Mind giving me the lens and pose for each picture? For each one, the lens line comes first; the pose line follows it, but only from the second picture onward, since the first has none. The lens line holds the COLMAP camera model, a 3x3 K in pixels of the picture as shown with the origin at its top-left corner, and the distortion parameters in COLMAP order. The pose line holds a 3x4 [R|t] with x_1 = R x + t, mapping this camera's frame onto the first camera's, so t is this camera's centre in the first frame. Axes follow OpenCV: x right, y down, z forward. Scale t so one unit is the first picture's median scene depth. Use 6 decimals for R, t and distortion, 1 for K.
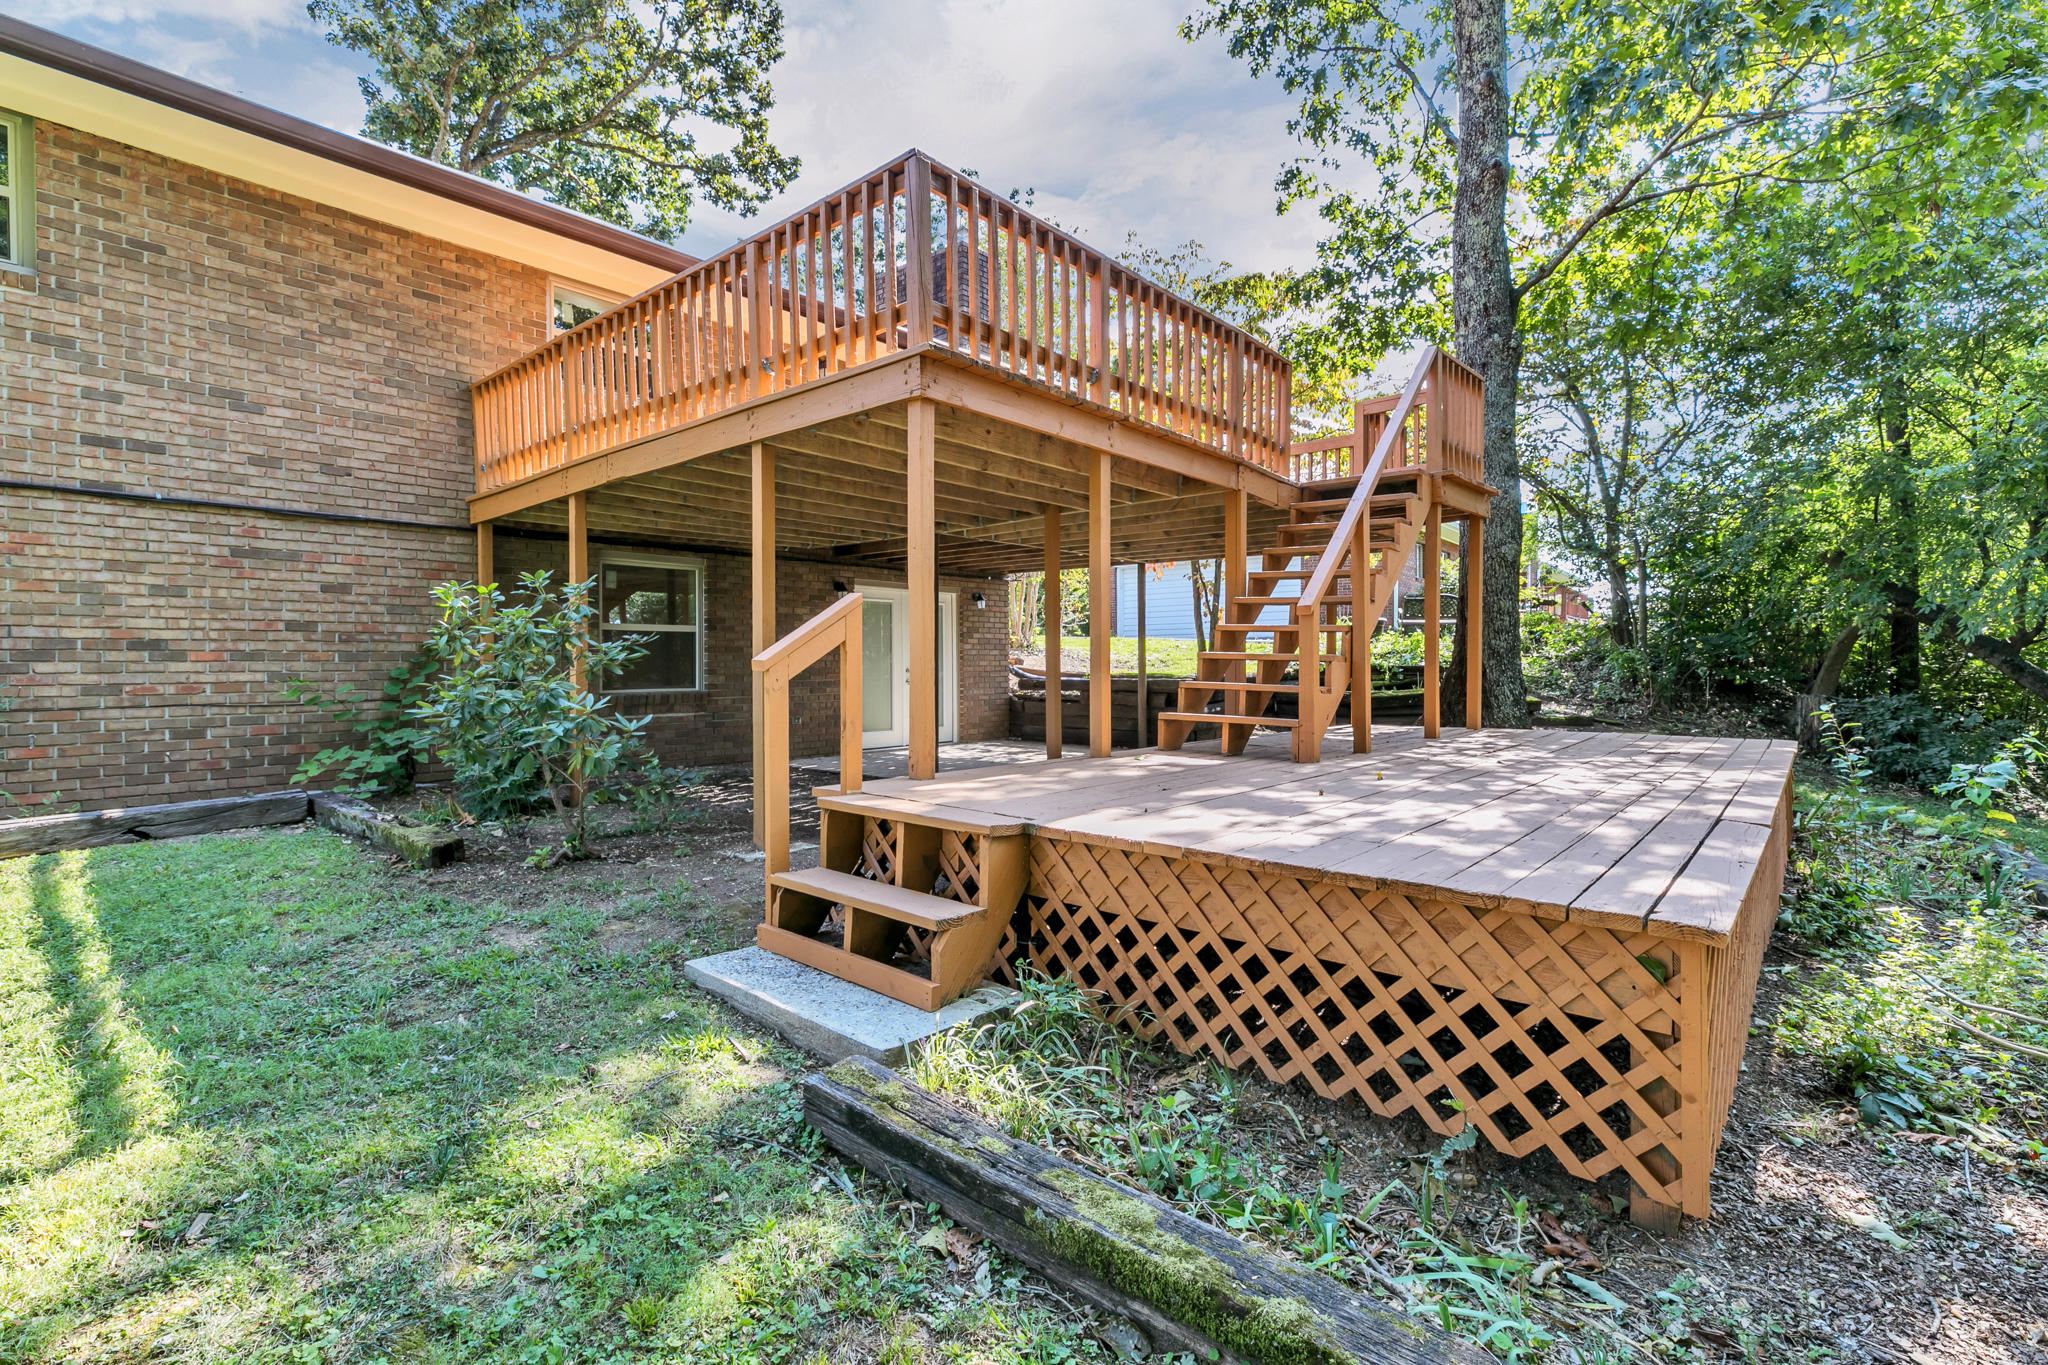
lens RADIAL K [[949.2, 0, 1028.2], [0, 949.2, 673.9], [0, 0, 1]] dist [-0.001531, -0.000354]
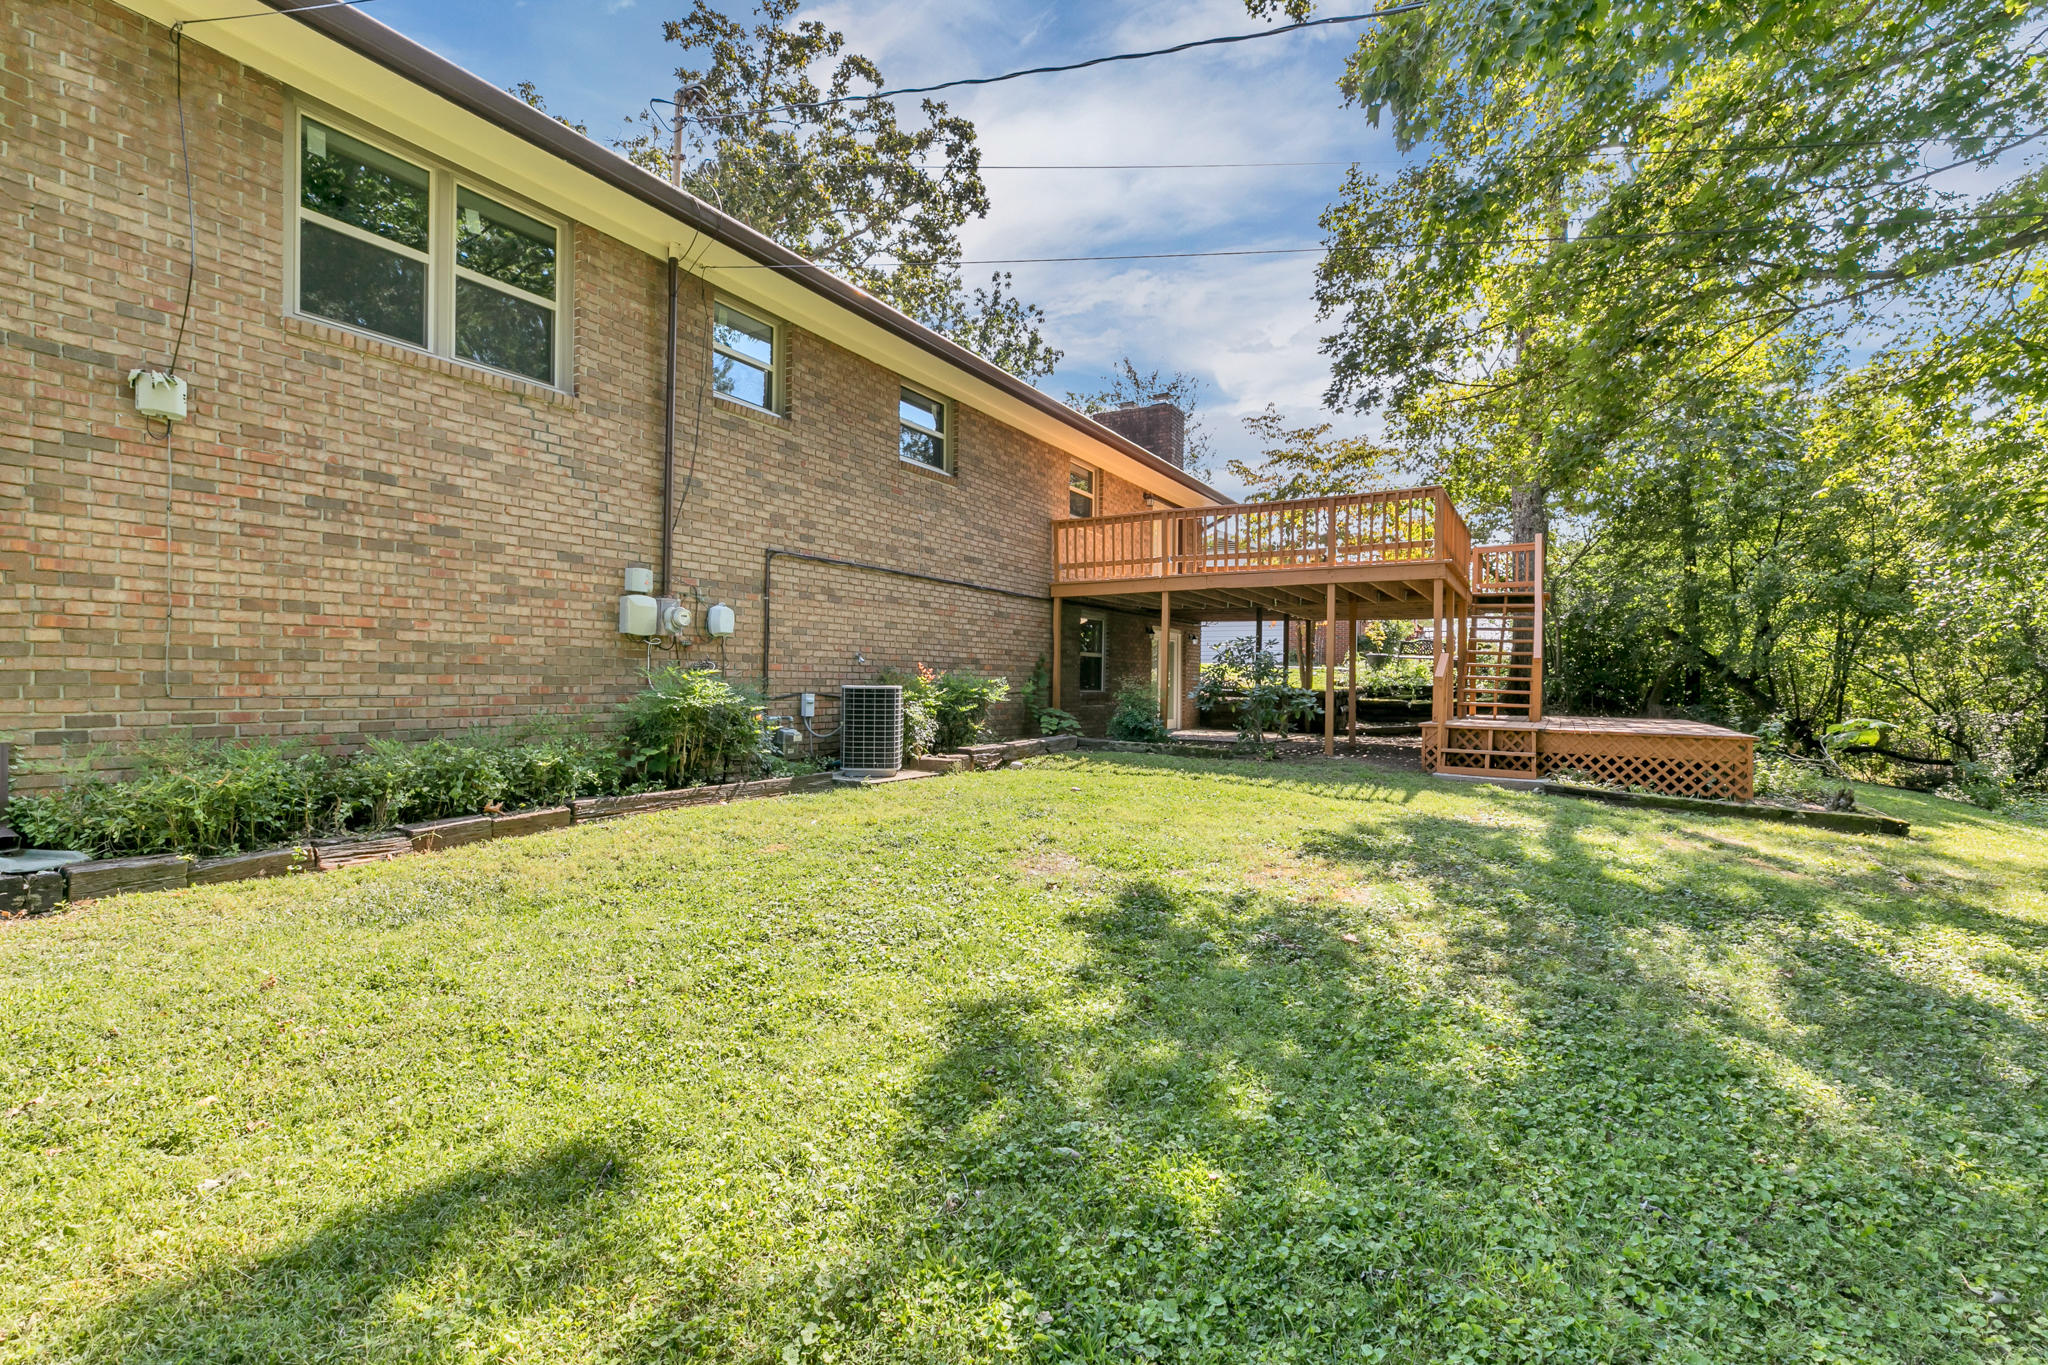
lens RADIAL K [[949.2, 0, 1022.0], [0, 949.2, 684.3], [0, 0, 1]] dist [-0.001531, -0.000354]
pose [[0.986814, 0.012361, 0.161384, -0.992571], [-0.009932, 0.999825, -0.015845, 0.039174], [-0.161552, 0.014033, 0.986764, -0.818365]]
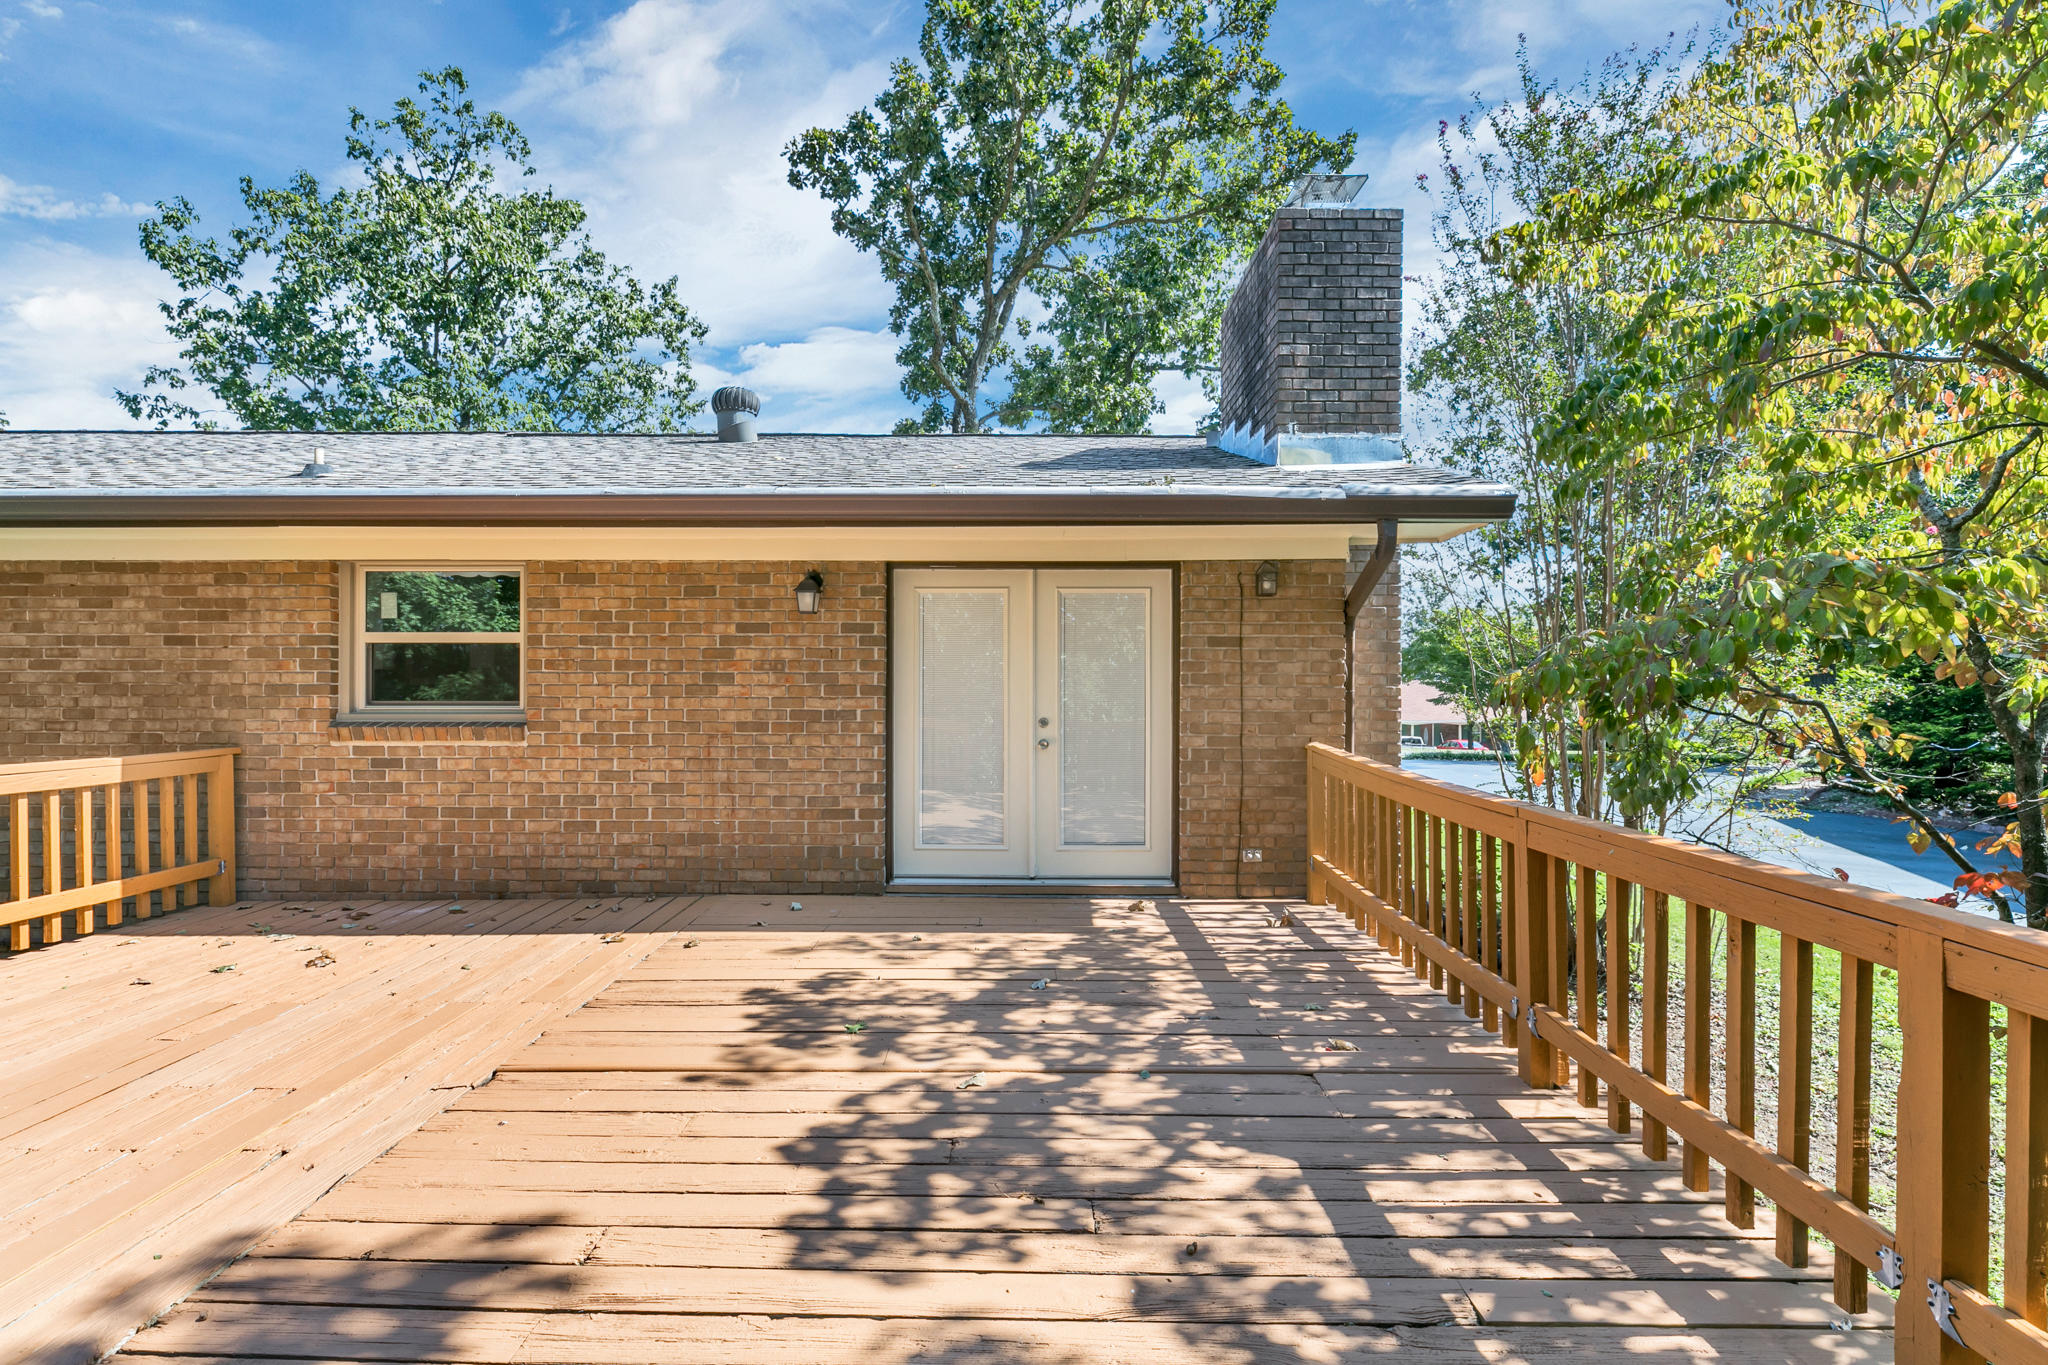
lens RADIAL K [[949.2, 0, 1024.4], [0, 949.2, 686.0], [0, 0, 1]] dist [-0.001531, -0.000354]
pose [[0.639907, 0.006204, -0.768427, 0.390733], [-0.013876, 0.999898, -0.003483, -0.380763], [0.768327, 0.012892, 0.639928, 1.068145]]
